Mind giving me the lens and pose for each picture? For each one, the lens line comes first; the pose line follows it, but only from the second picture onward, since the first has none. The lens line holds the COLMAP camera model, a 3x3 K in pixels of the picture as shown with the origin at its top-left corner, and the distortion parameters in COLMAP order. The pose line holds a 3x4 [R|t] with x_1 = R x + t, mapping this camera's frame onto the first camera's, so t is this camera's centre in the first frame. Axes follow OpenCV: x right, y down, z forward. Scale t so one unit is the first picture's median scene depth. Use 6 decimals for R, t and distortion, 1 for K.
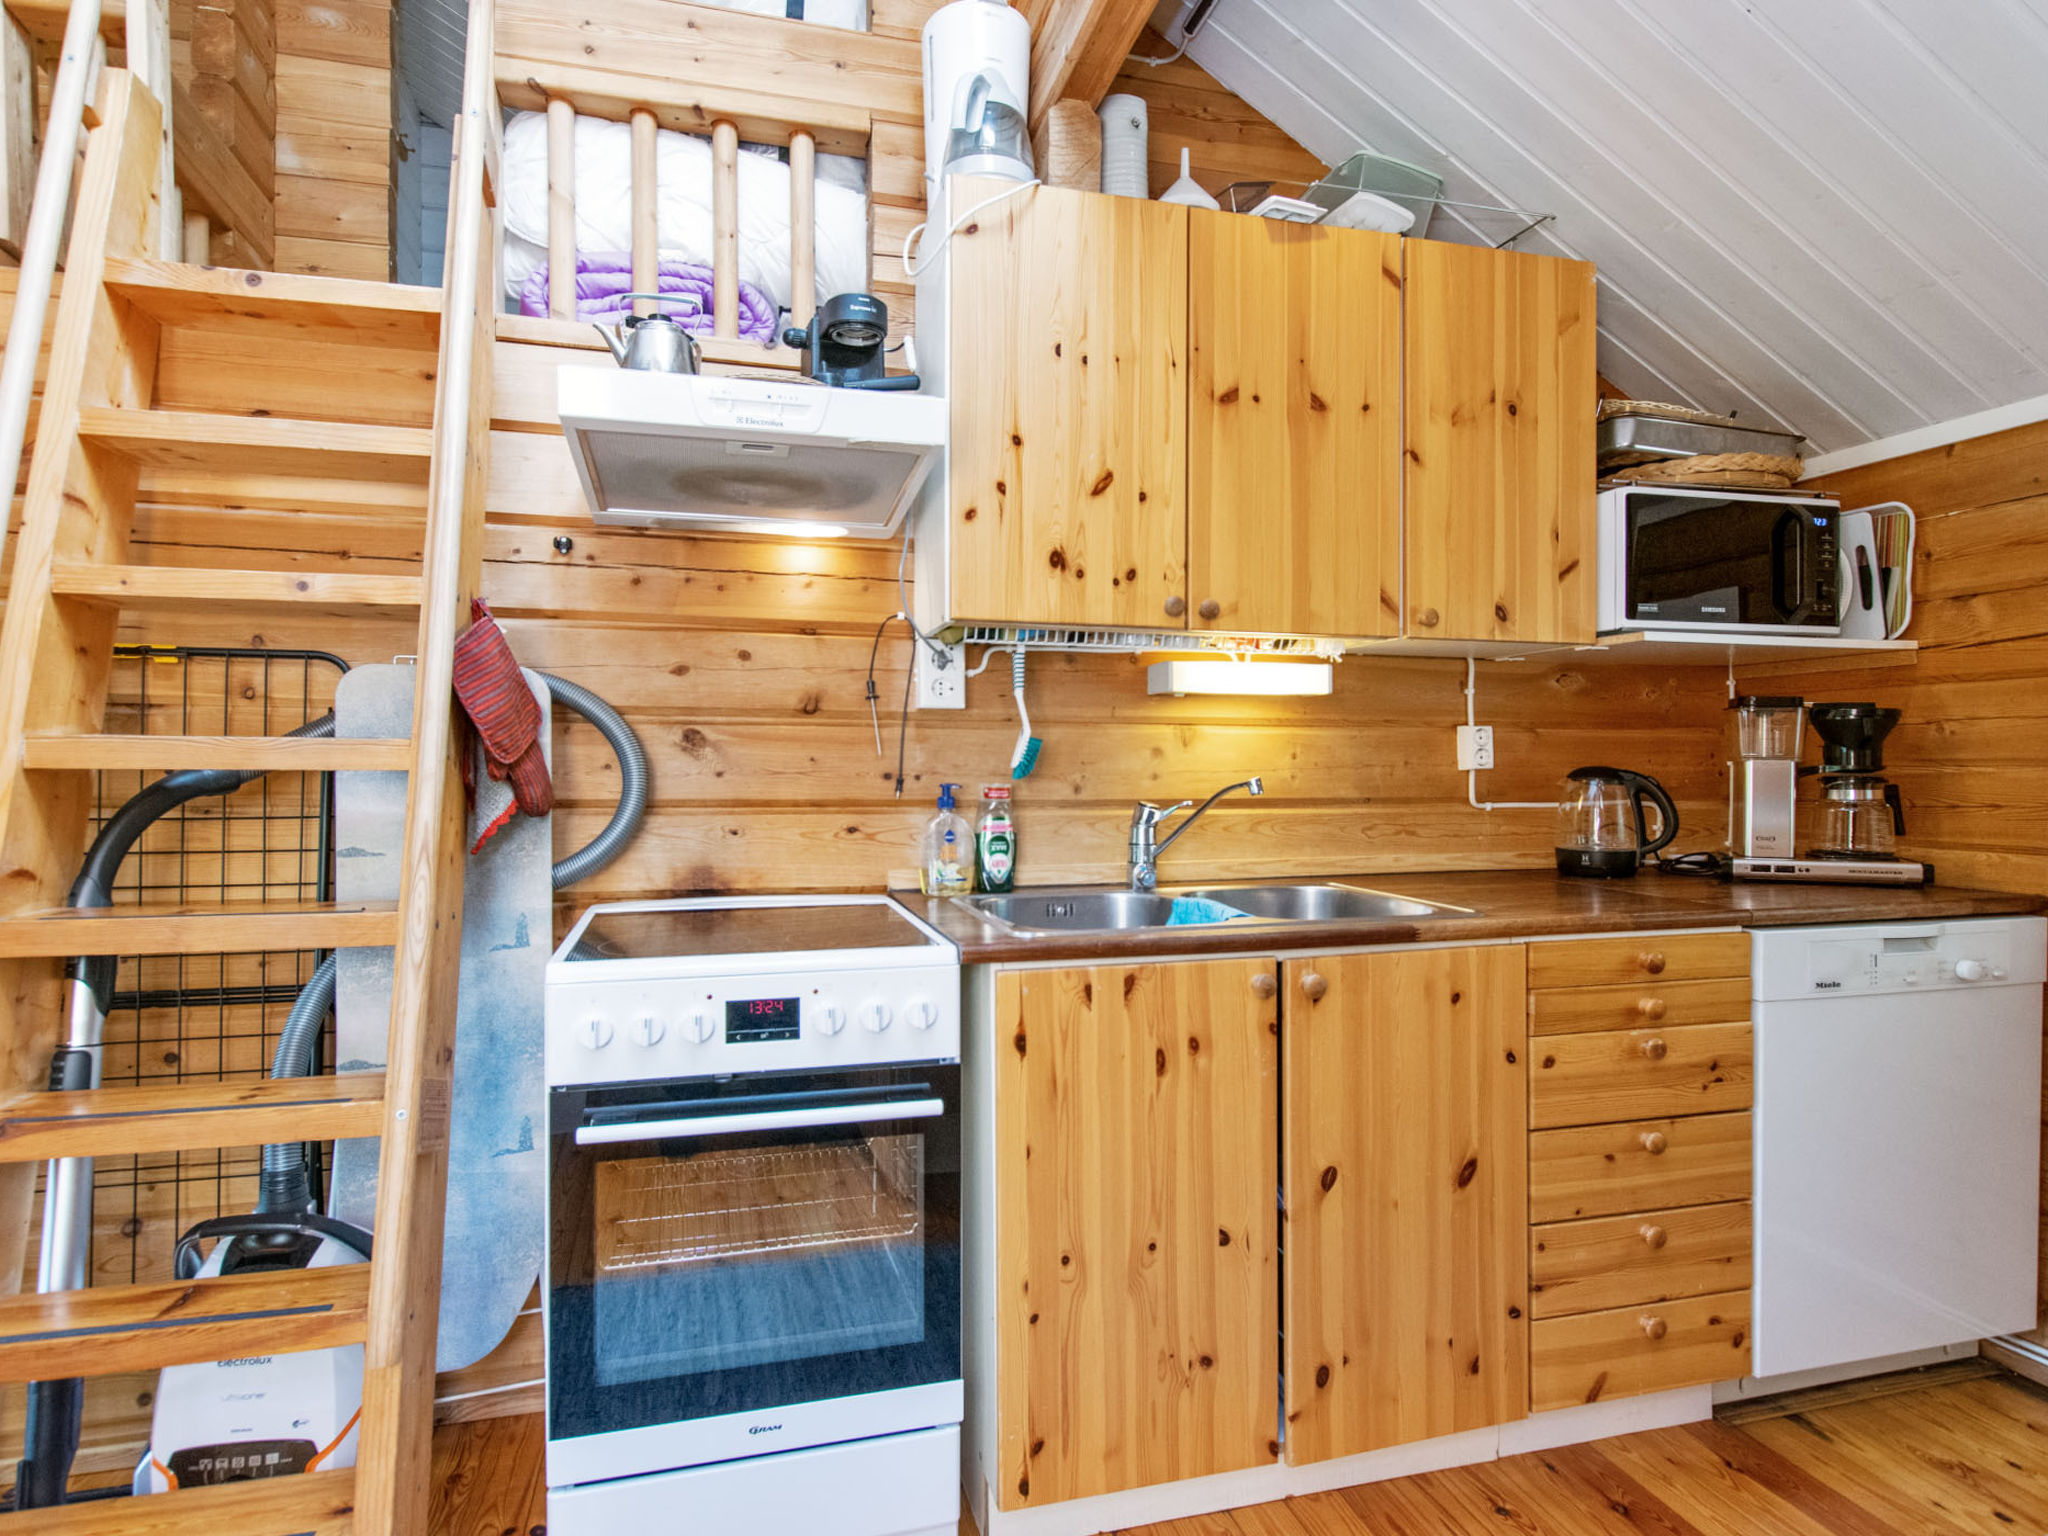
lens RADIAL K [[1176.0, 0, 1018.5], [0, 1176.0, 760.4], [0, 0, 1]] dist [0.007113, 0.001909]
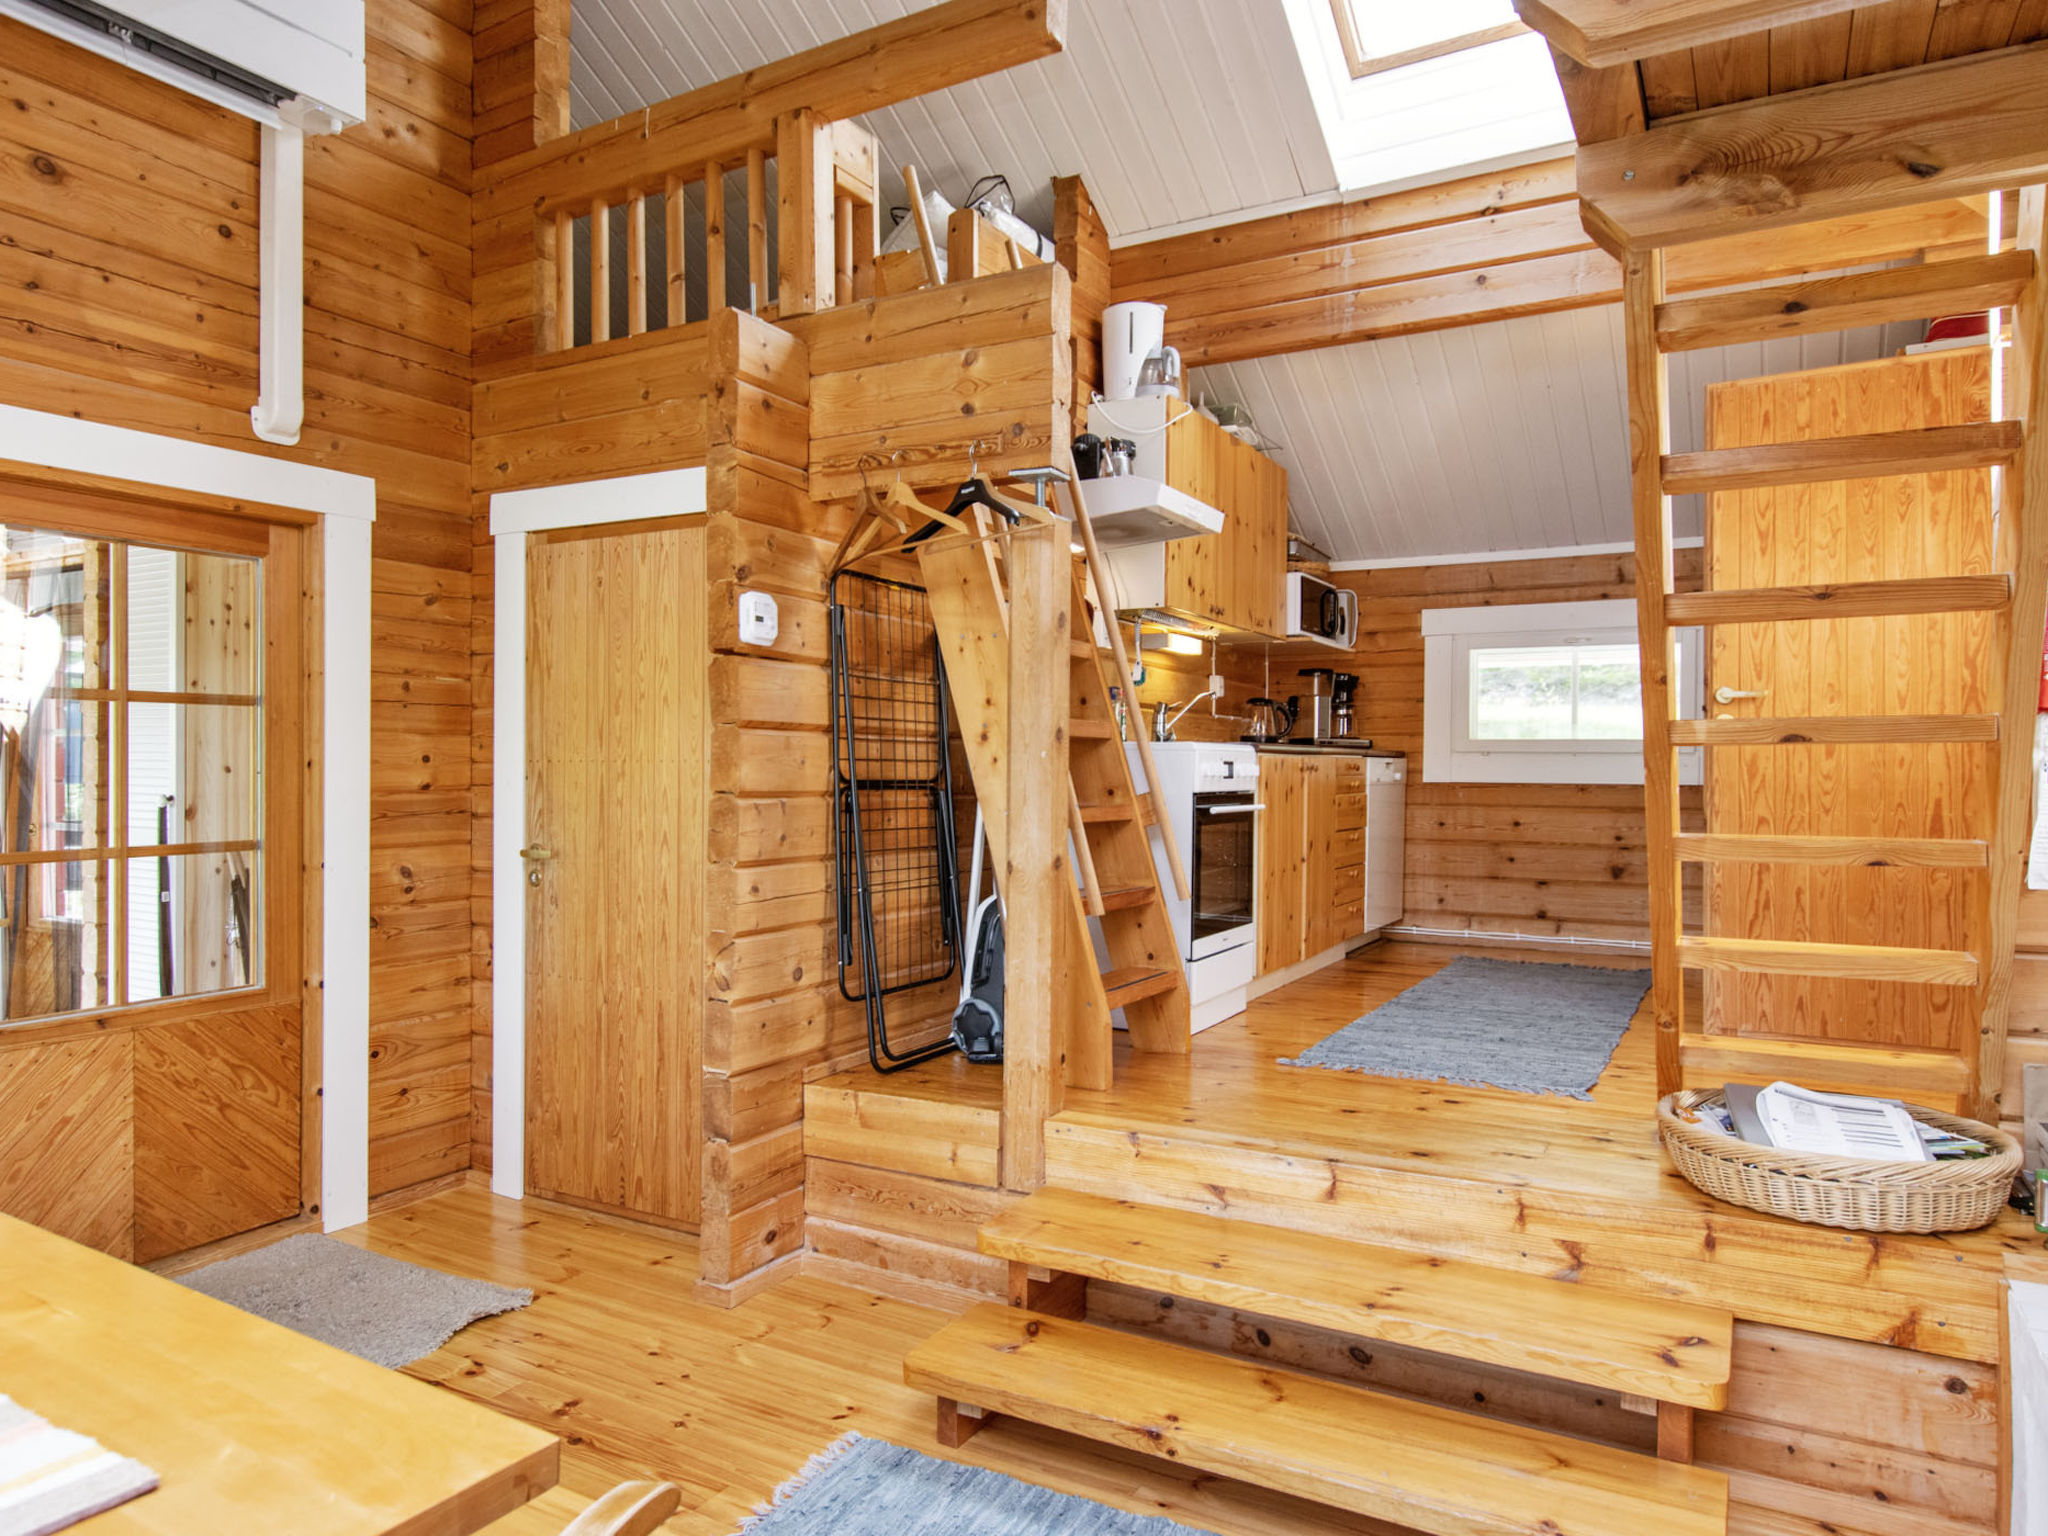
lens RADIAL K [[1296.8, 0, 1078.9], [0, 1296.8, 763.3], [0, 0, 1]] dist [0.001183, 0.001666]
pose [[0.698855, 0.005142, 0.715244, -1.583726], [0.002382, 0.999952, -0.009517, 0.162049], [-0.715259, 0.008355, 0.698810, -0.453852]]
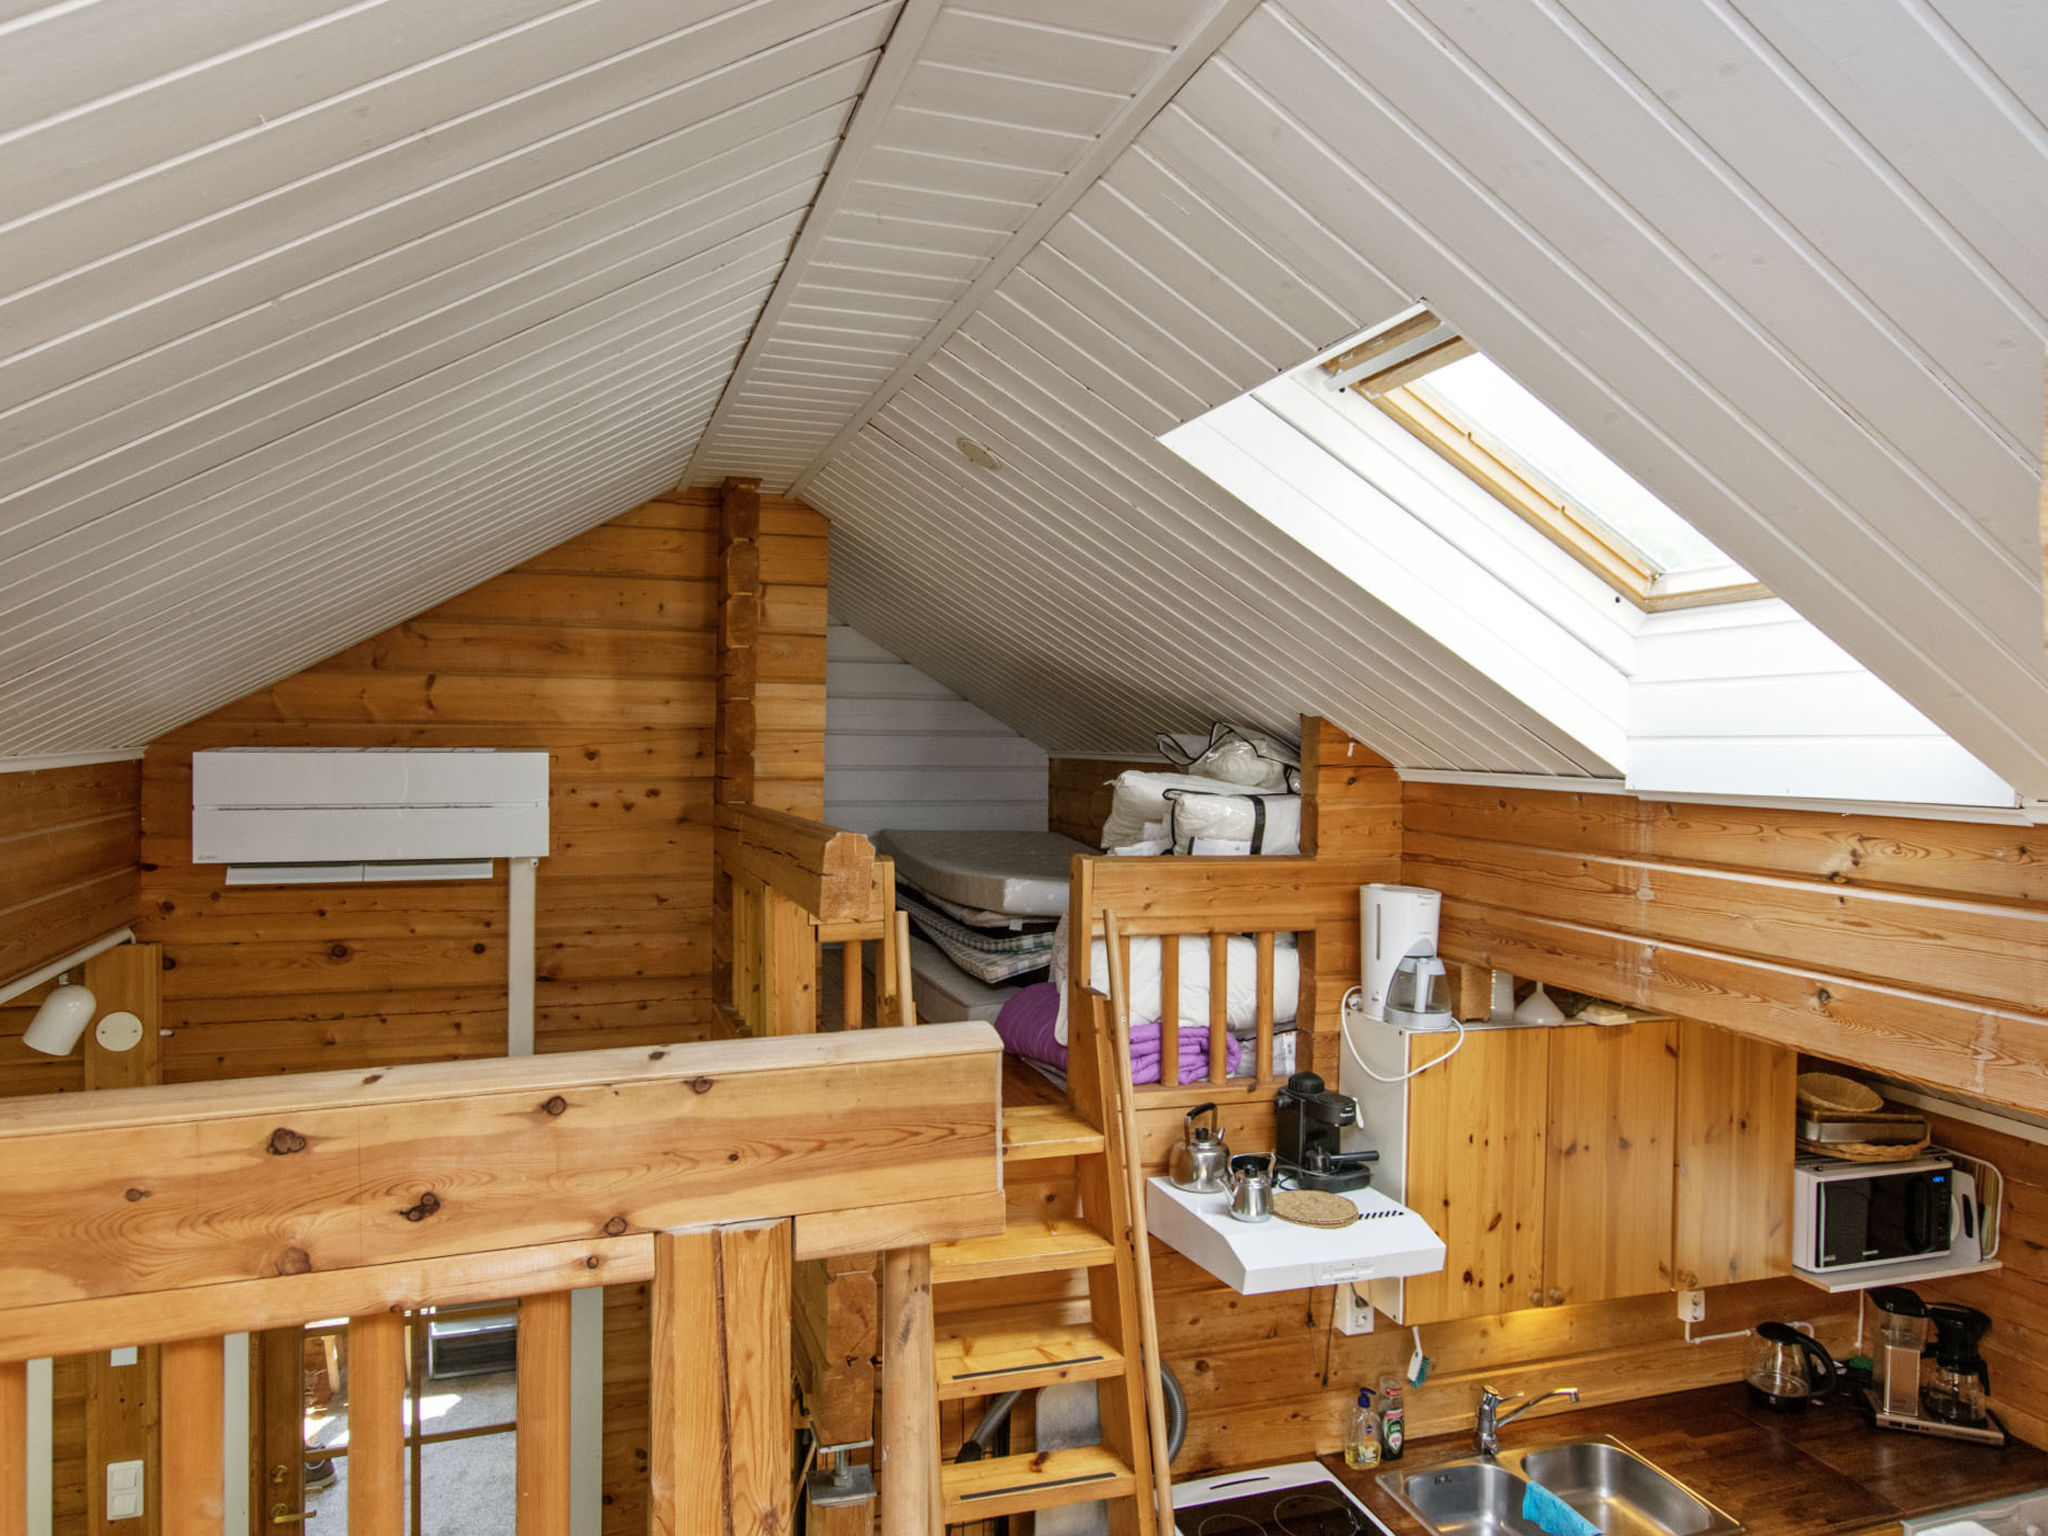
lens RADIAL K [[1320.3, 0, 1021.2], [0, 1320.3, 798.0], [0, 0, 1]] dist [0.003726, -0.002221]
pose [[0.998836, 0.019150, 0.044263, -0.551819], [-0.019728, 0.999725, 0.012657, -0.698827], [-0.044008, -0.013515, 0.998940, -0.590398]]
